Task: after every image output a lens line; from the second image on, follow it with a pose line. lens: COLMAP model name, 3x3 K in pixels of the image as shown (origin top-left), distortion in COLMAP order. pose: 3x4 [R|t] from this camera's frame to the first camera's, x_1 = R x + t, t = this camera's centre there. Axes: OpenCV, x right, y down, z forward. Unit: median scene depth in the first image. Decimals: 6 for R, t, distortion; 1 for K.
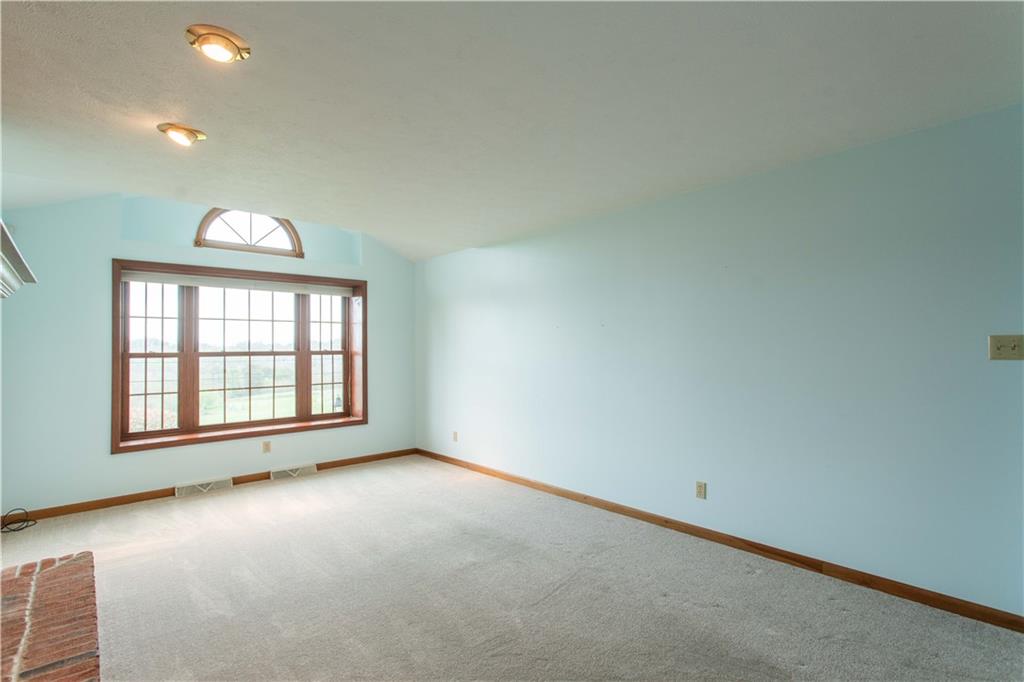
lens RADIAL K [[484.3, 0, 515.2], [0, 484.3, 338.4], [0, 0, 1]] dist [-0.000974, 0.002636]
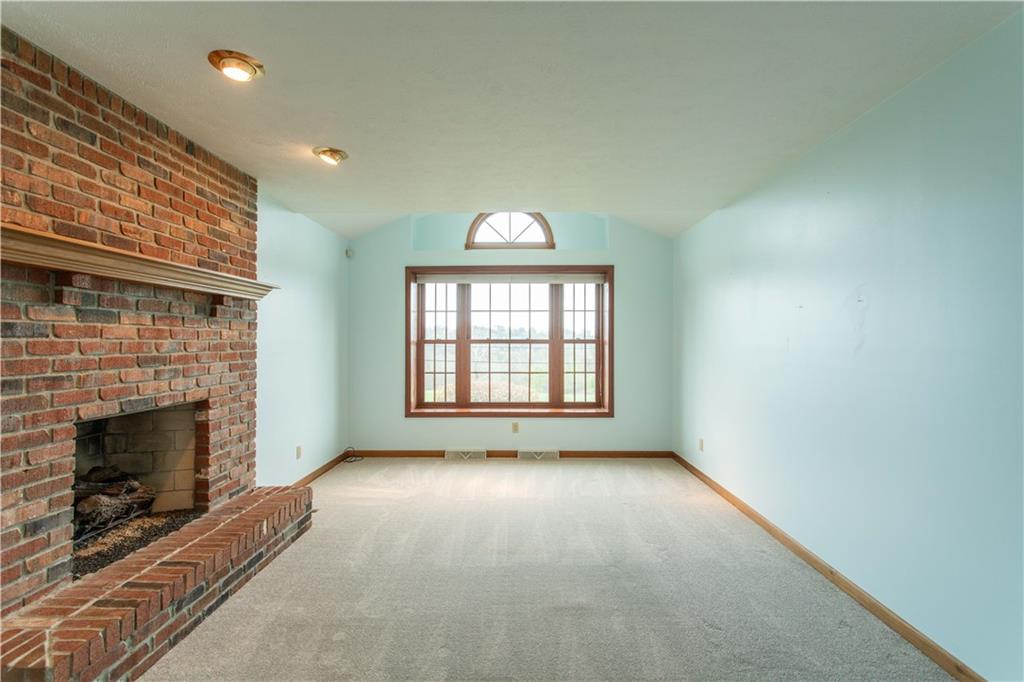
lens RADIAL K [[484.3, 0, 513.6], [0, 484.3, 341.0], [0, 0, 1]] dist [-0.000974, 0.002636]
pose [[0.734358, 0.011665, -0.678662, 0.213650], [0.007621, 0.999648, 0.025428, 0.002515], [0.678719, -0.023845, 0.734011, 0.200861]]
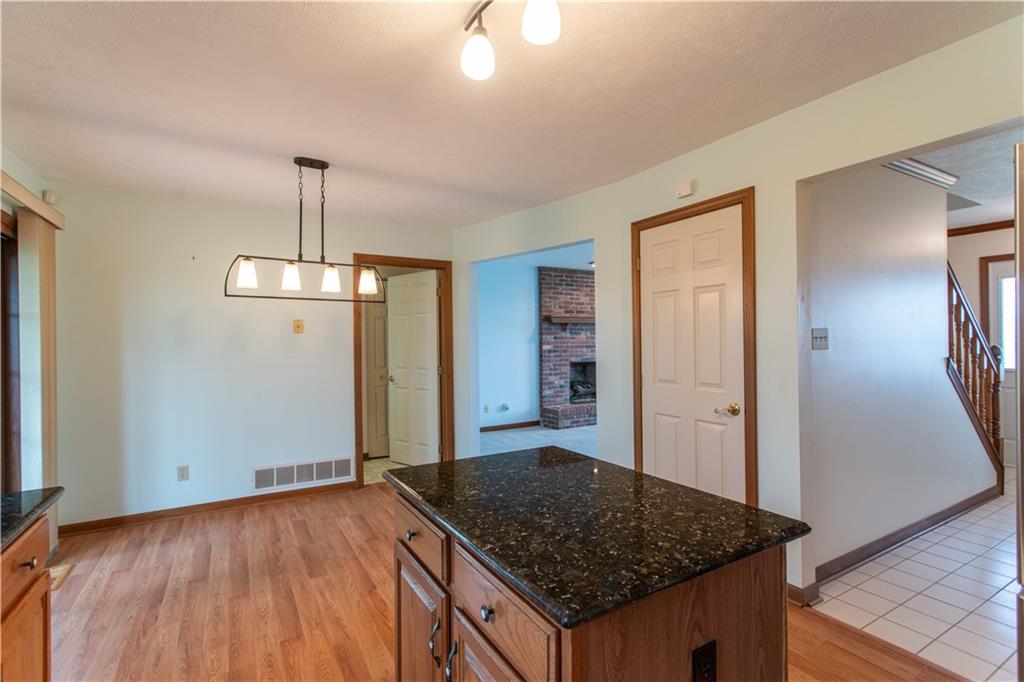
lens RADIAL K [[484.3, 0, 518.0], [0, 484.3, 340.5], [0, 0, 1]] dist [-0.000974, 0.002636]
pose [[-0.187565, 0.011685, -0.982183, 1.175507], [0.037199, 0.999296, 0.004785, -0.003496], [0.981548, -0.035639, -0.187867, 0.372710]]
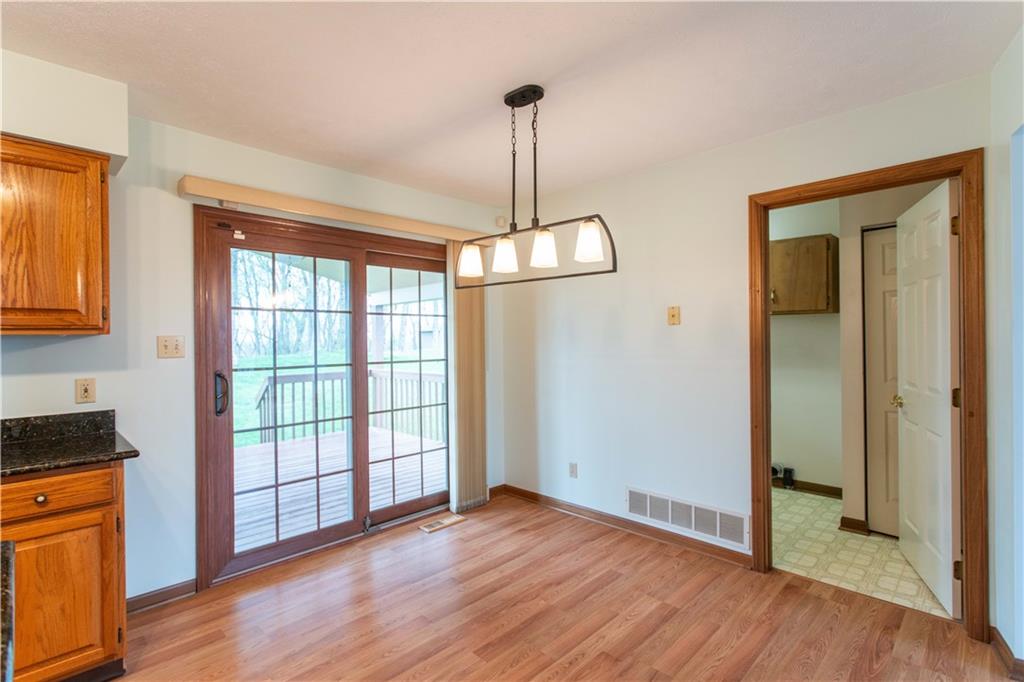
lens RADIAL K [[484.3, 0, 516.1], [0, 484.3, 339.6], [0, 0, 1]] dist [-0.000974, 0.002636]
pose [[-0.997616, 0.022122, -0.065365, 0.695027], [0.023795, 0.999406, -0.024923, 0.003356], [0.064775, -0.026419, -0.997550, 0.448552]]
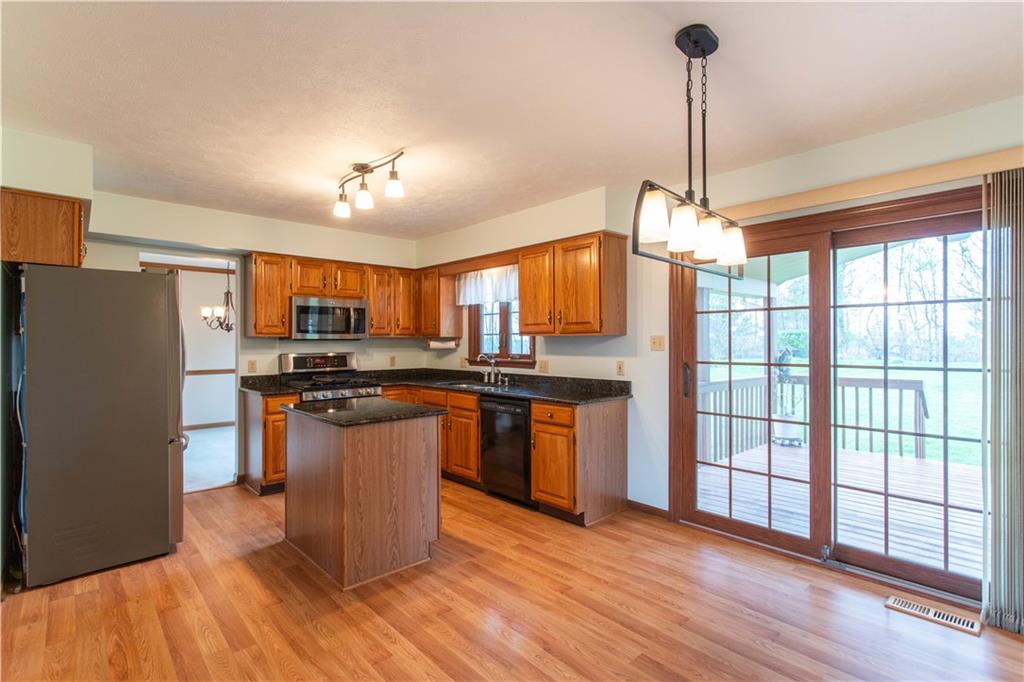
lens RADIAL K [[484.3, 0, 518.0], [0, 484.3, 341.5], [0, 0, 1]] dist [-0.000974, 0.002636]
pose [[-0.022707, 0.012067, 0.999669, 0.316891], [-0.022853, 0.999660, -0.012586, 0.001287], [-0.999481, -0.023131, -0.022424, 0.162399]]
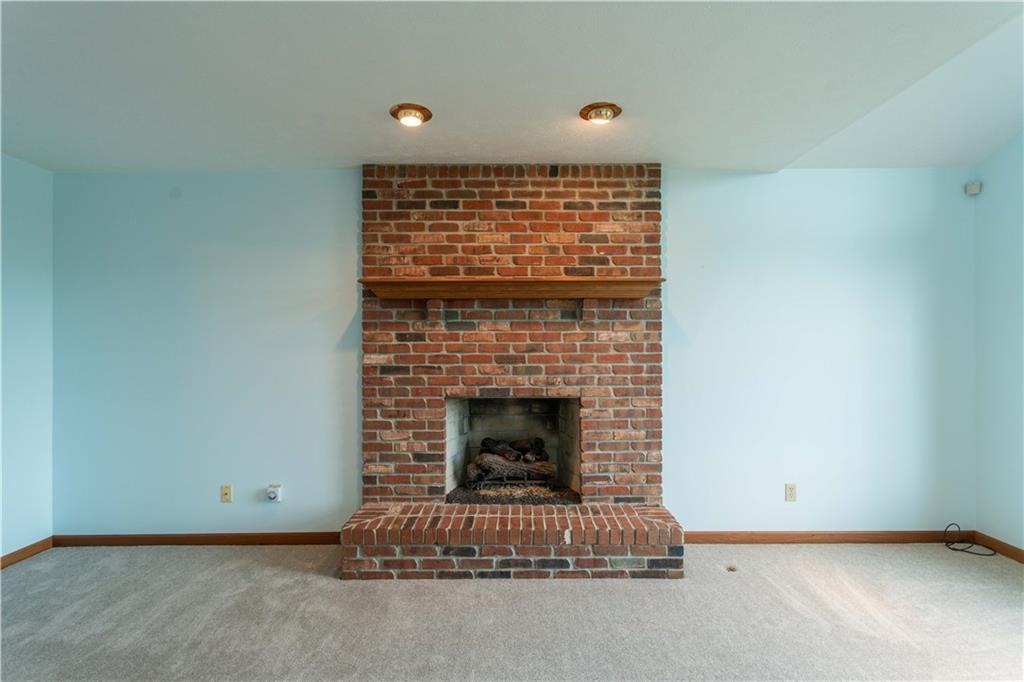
lens RADIAL K [[484.3, 0, 517.3], [0, 484.3, 342.9], [0, 0, 1]] dist [-0.000974, 0.002636]
pose [[-0.663767, 0.008513, -0.747891, 0.068387], [0.030238, 0.999423, -0.015461, 0.021189], [0.747328, -0.032878, -0.663641, 0.711690]]
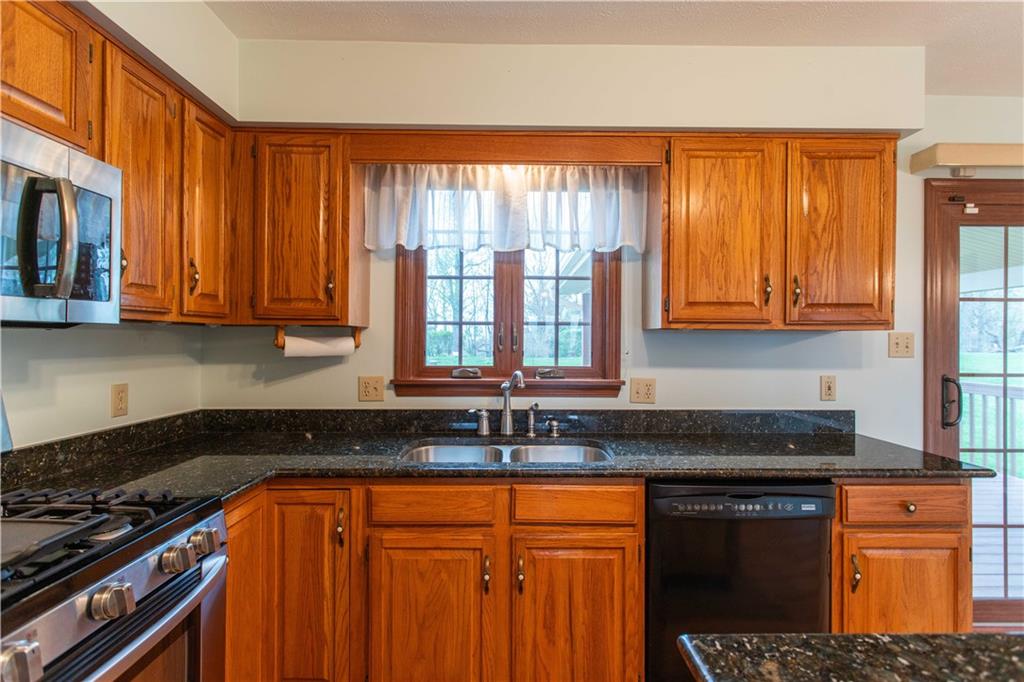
lens RADIAL K [[484.3, 0, 515.9], [0, 484.3, 340.6], [0, 0, 1]] dist [-0.000974, 0.002636]
pose [[-0.752820, 0.006498, 0.658194, 0.979618], [-0.013793, 0.999576, -0.025645, 0.002133], [-0.658081, -0.028385, -0.752412, 0.489370]]
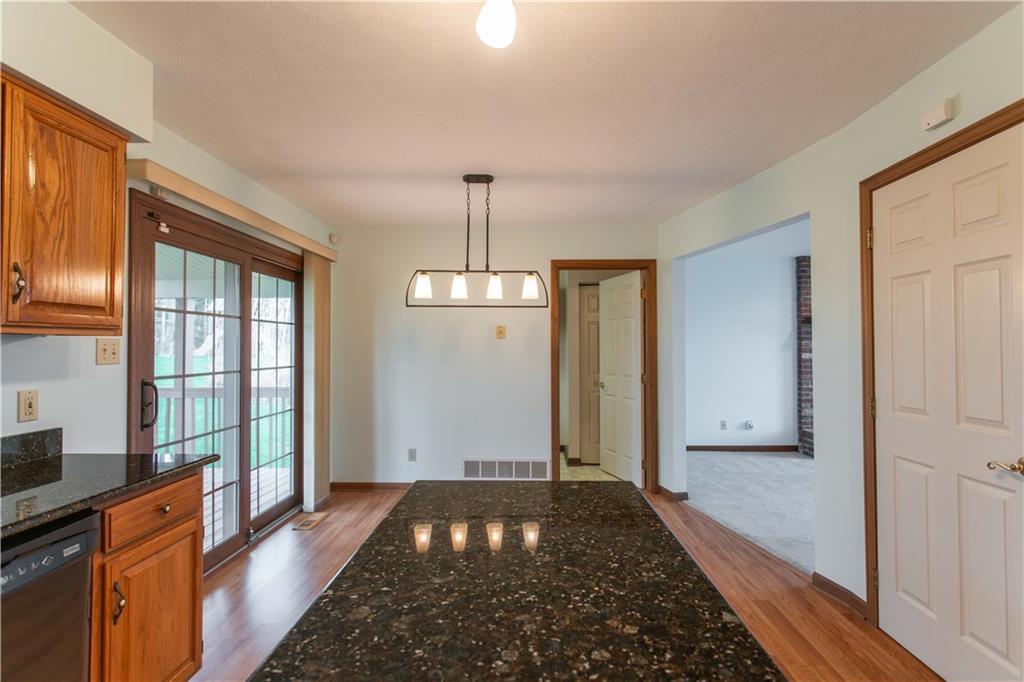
lens RADIAL K [[484.3, 0, 518.1], [0, 484.3, 340.3], [0, 0, 1]] dist [-0.000974, 0.002636]
pose [[-0.687438, -0.000066, -0.726243, 1.064150], [0.026987, 0.999307, -0.025636, 0.000868], [0.725741, -0.037223, -0.686960, 0.480270]]
